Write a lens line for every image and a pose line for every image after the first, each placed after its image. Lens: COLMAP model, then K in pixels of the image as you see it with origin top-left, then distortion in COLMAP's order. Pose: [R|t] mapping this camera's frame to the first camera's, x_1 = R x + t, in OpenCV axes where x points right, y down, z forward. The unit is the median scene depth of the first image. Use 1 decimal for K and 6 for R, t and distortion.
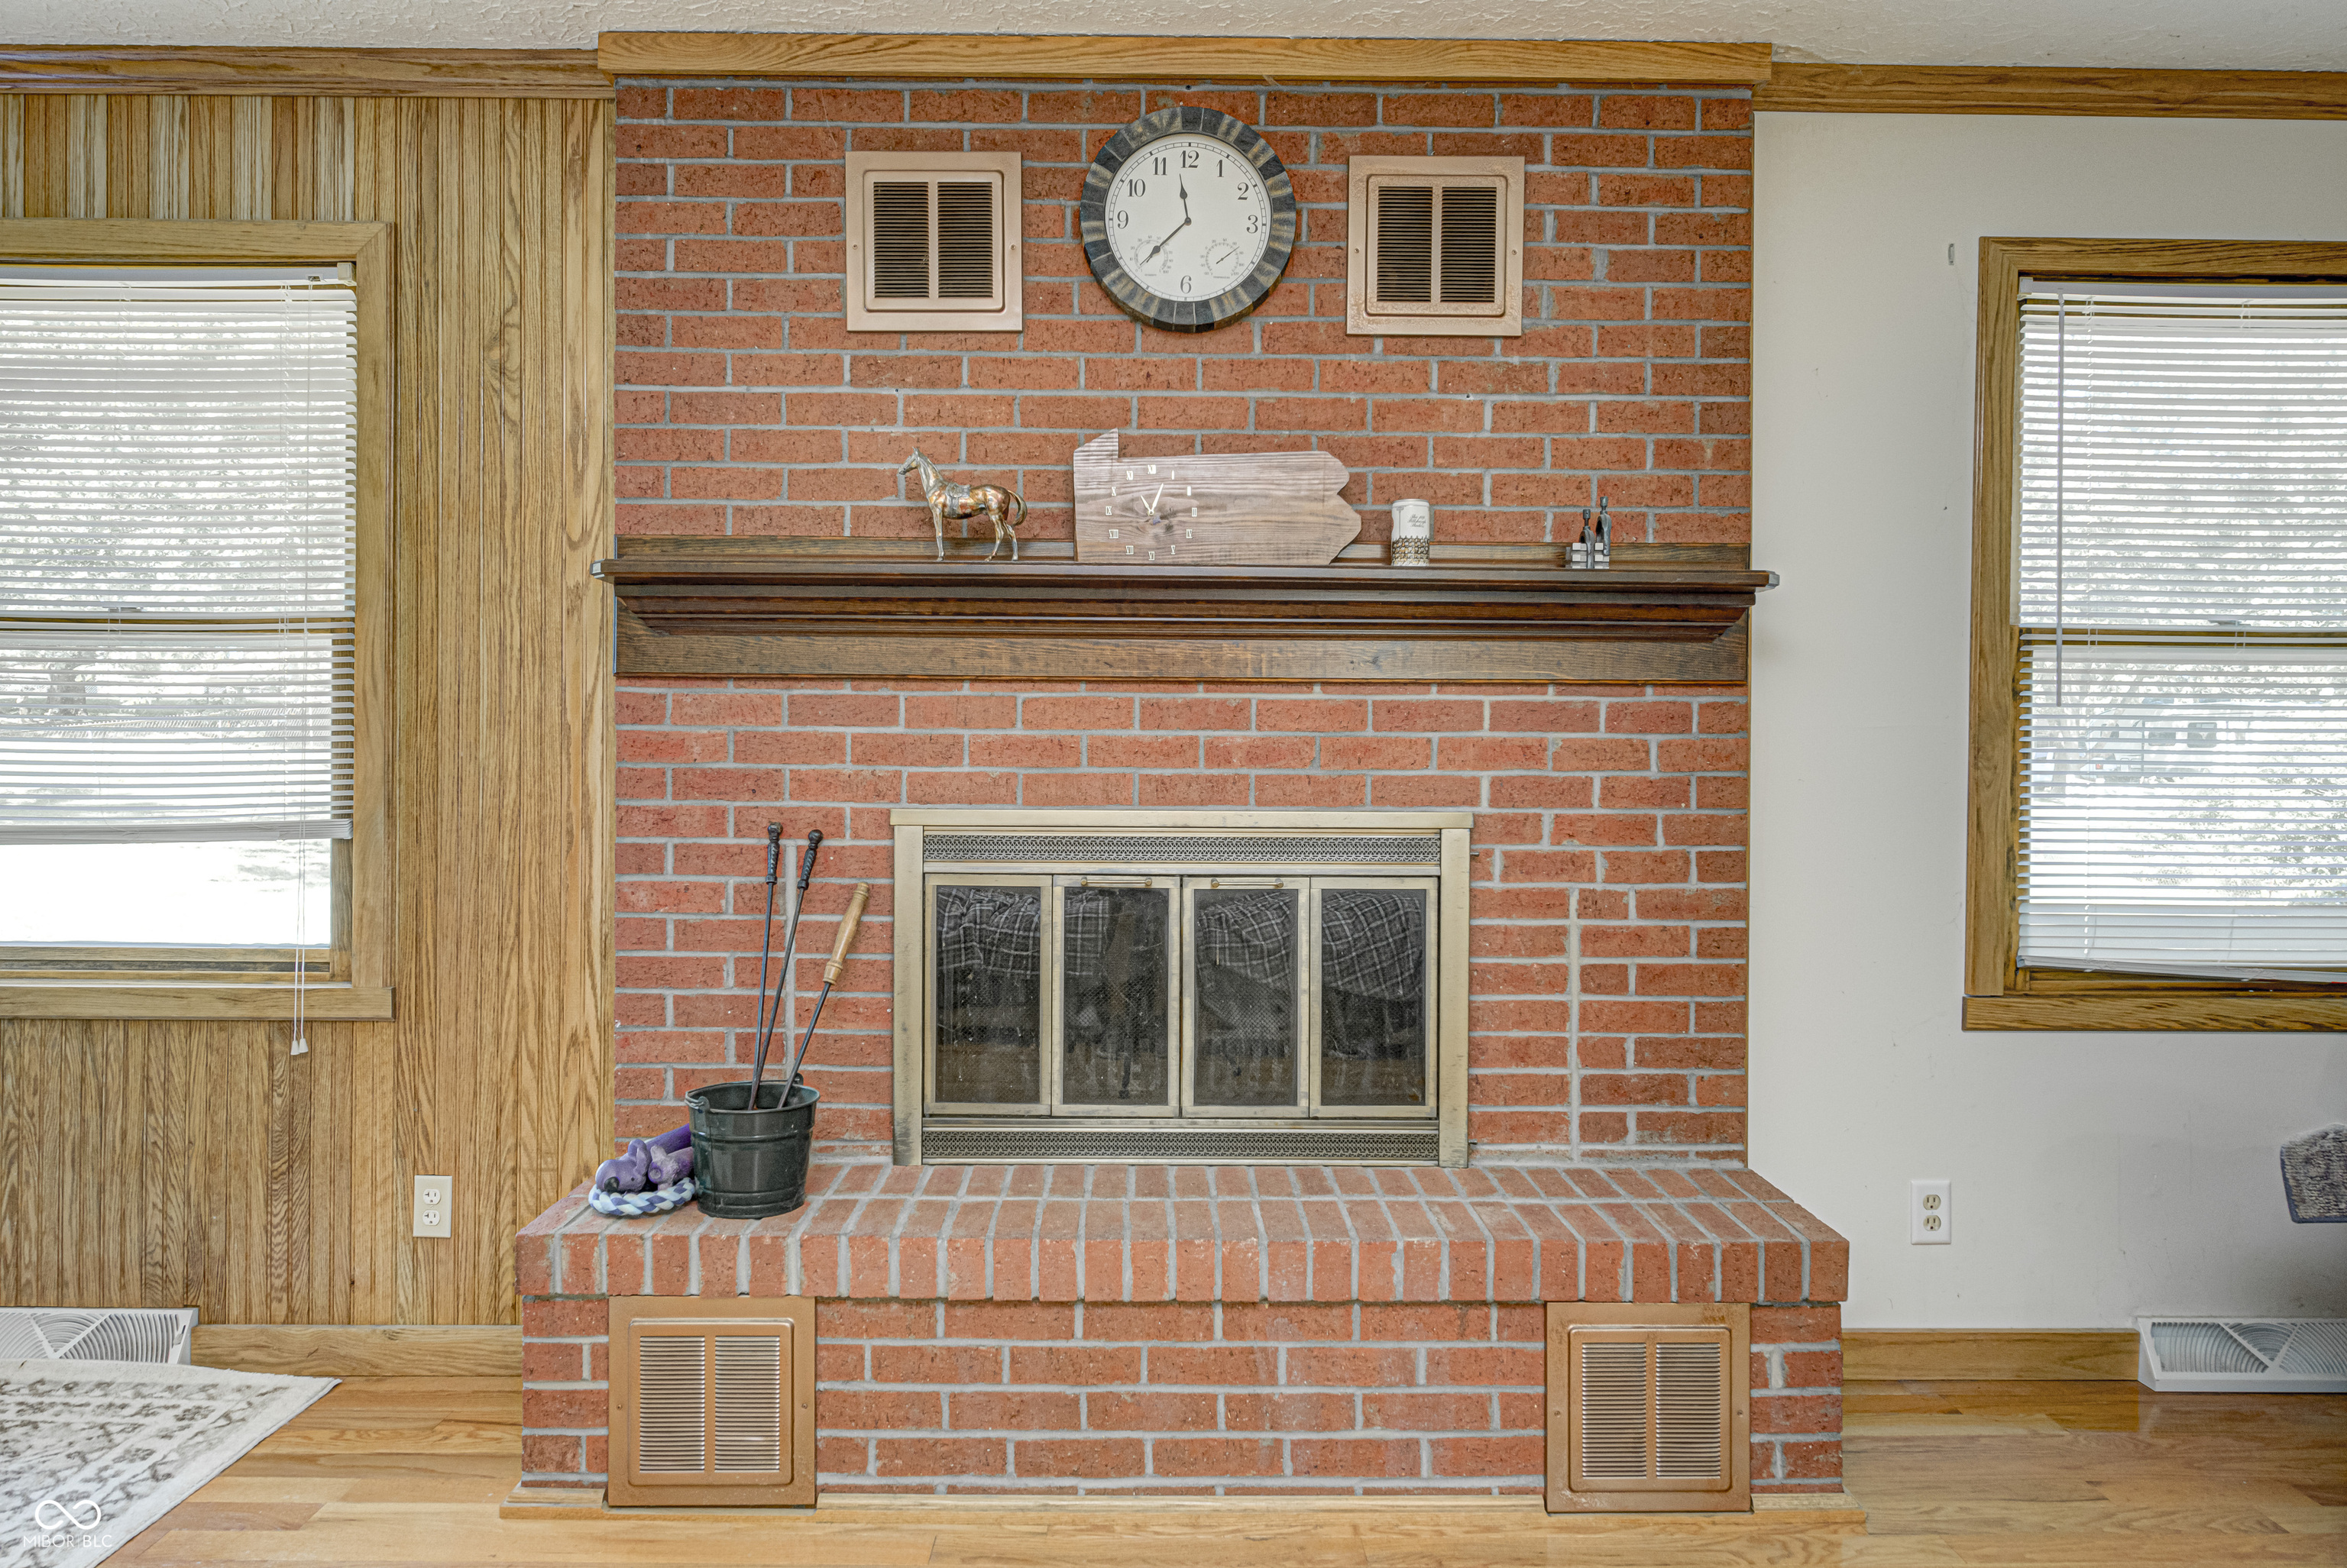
lens RADIAL K [[1510.8, 0, 1163.0], [0, 1510.8, 775.4], [0, 0, 1]] dist [-0.005238, 0.003803]
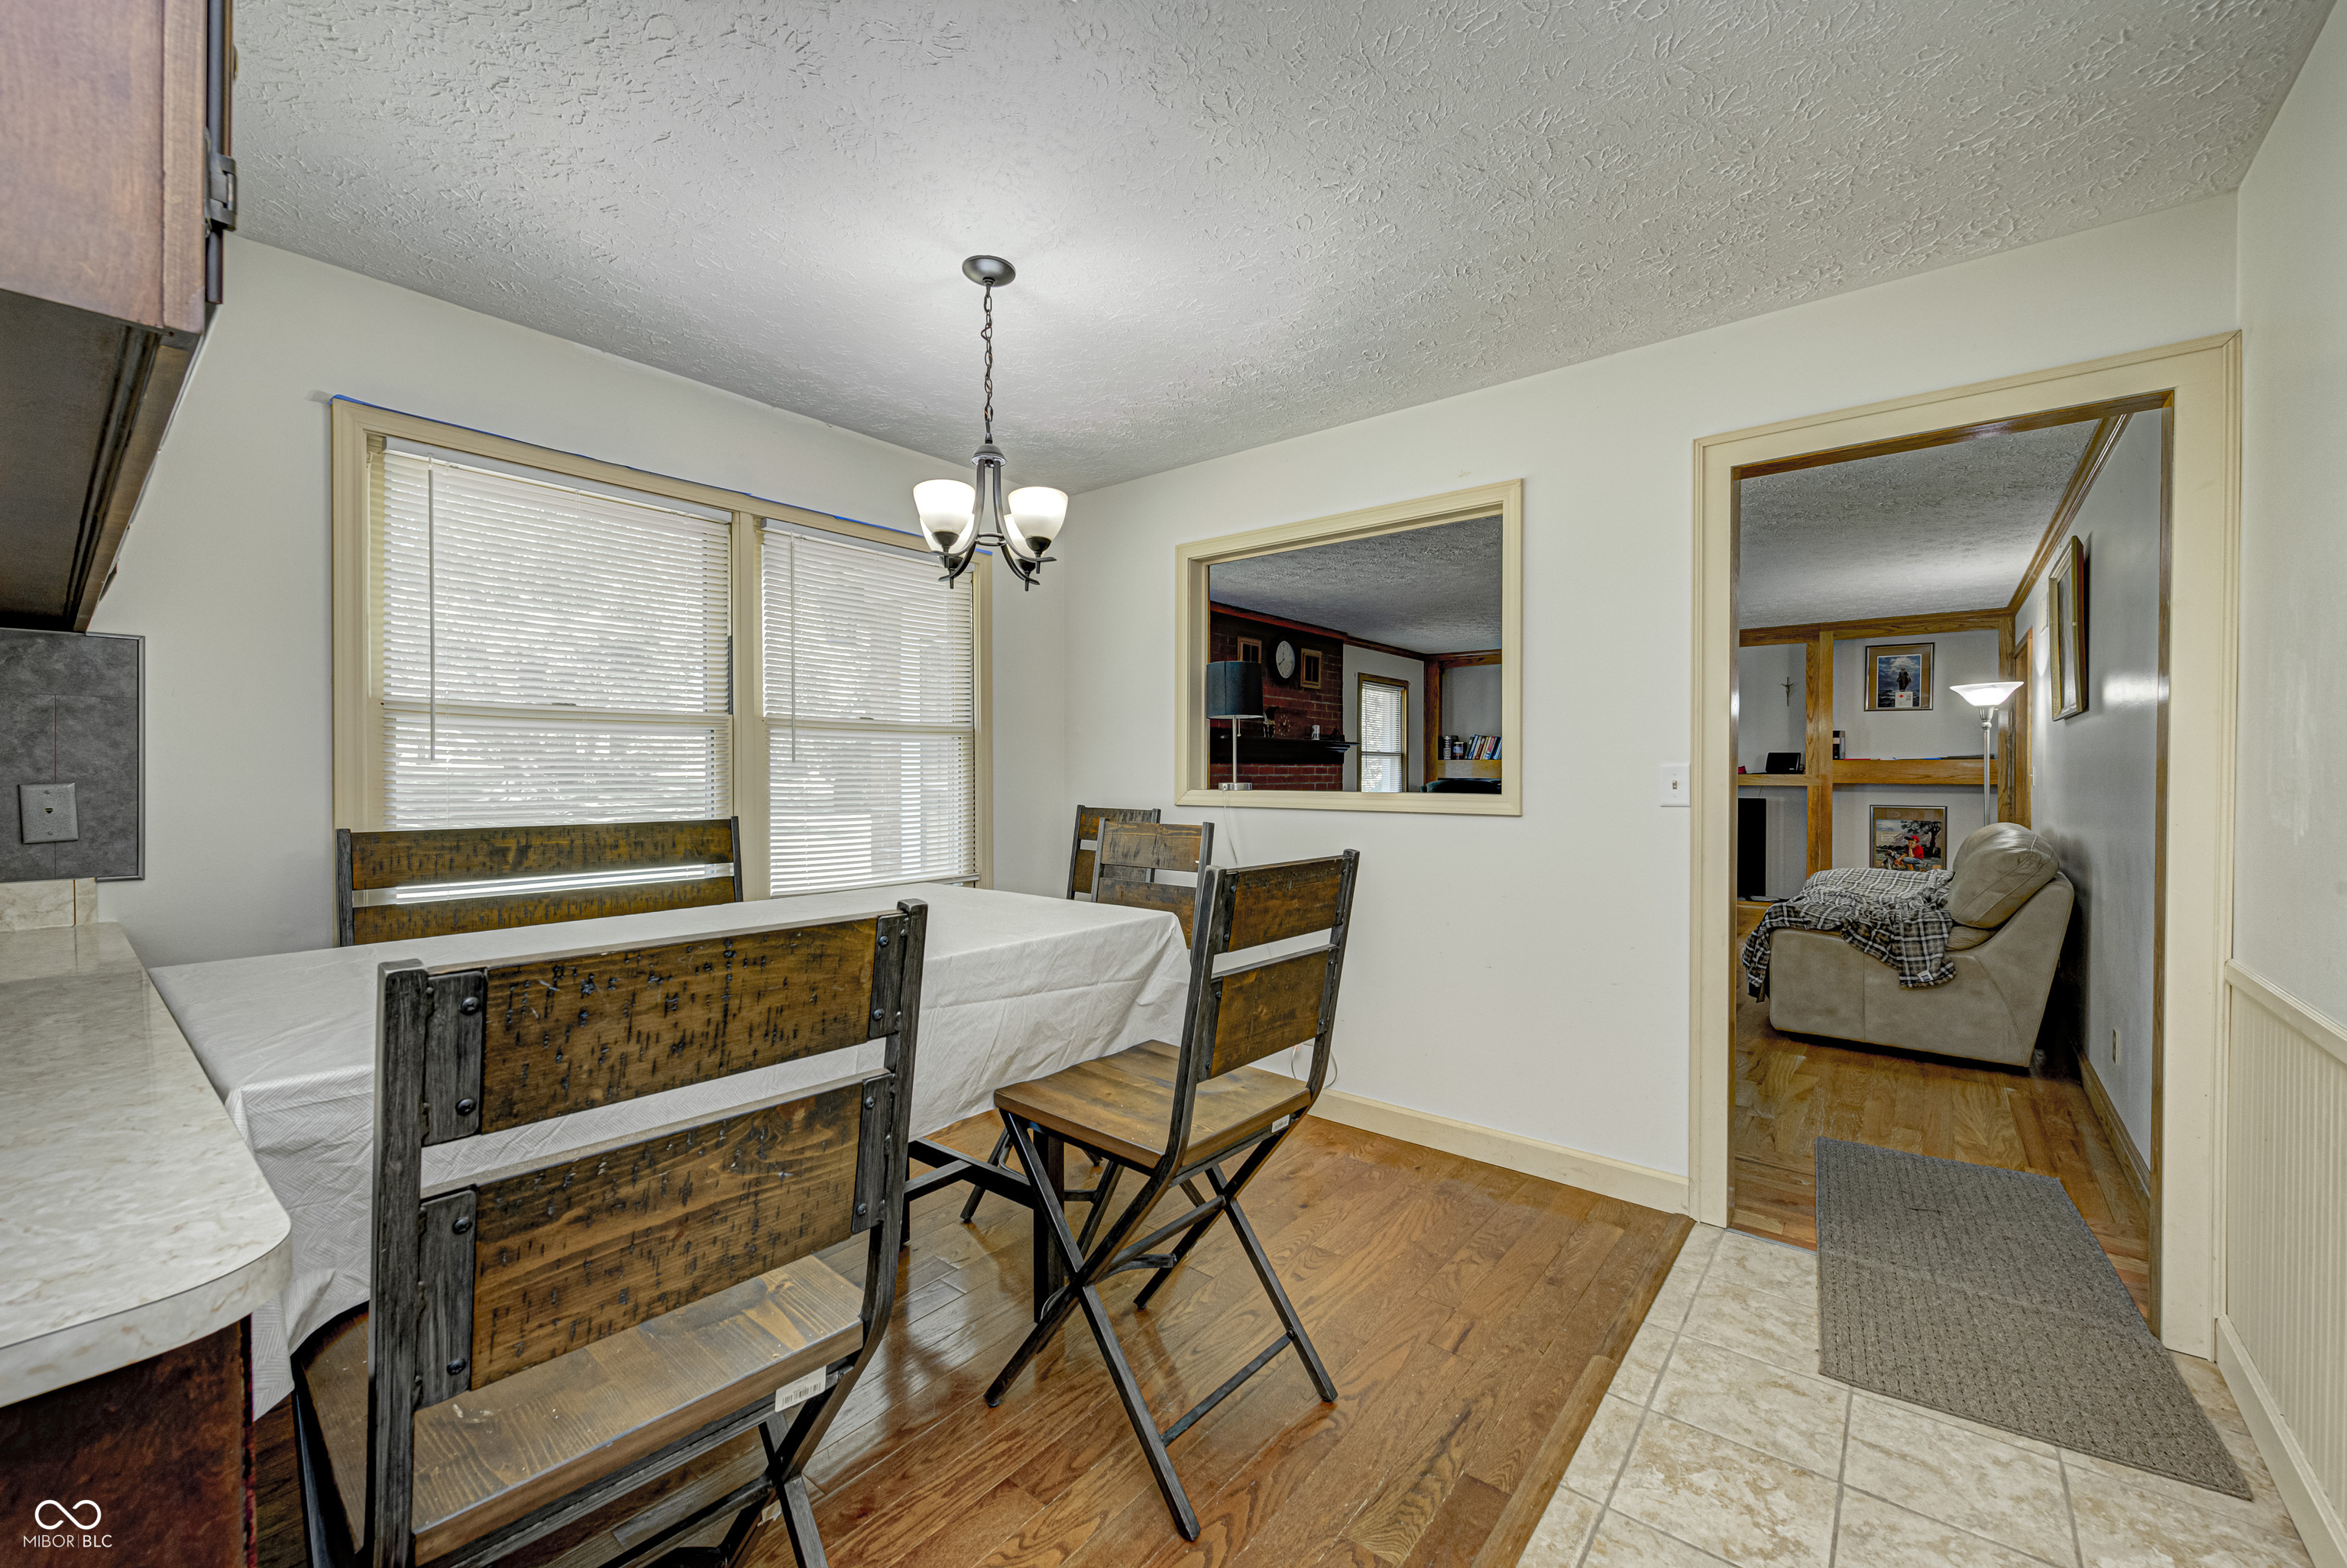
lens RADIAL K [[933.0, 0, 1173.3], [0, 933.0, 774.0], [0, 0, 1]] dist [0.001043, -0.002050]
pose [[0.637381, -0.009400, 0.770491, -2.271098], [0.011373, 0.999931, 0.002791, -0.042039], [-0.770464, 0.006984, 0.637445, -0.486992]]
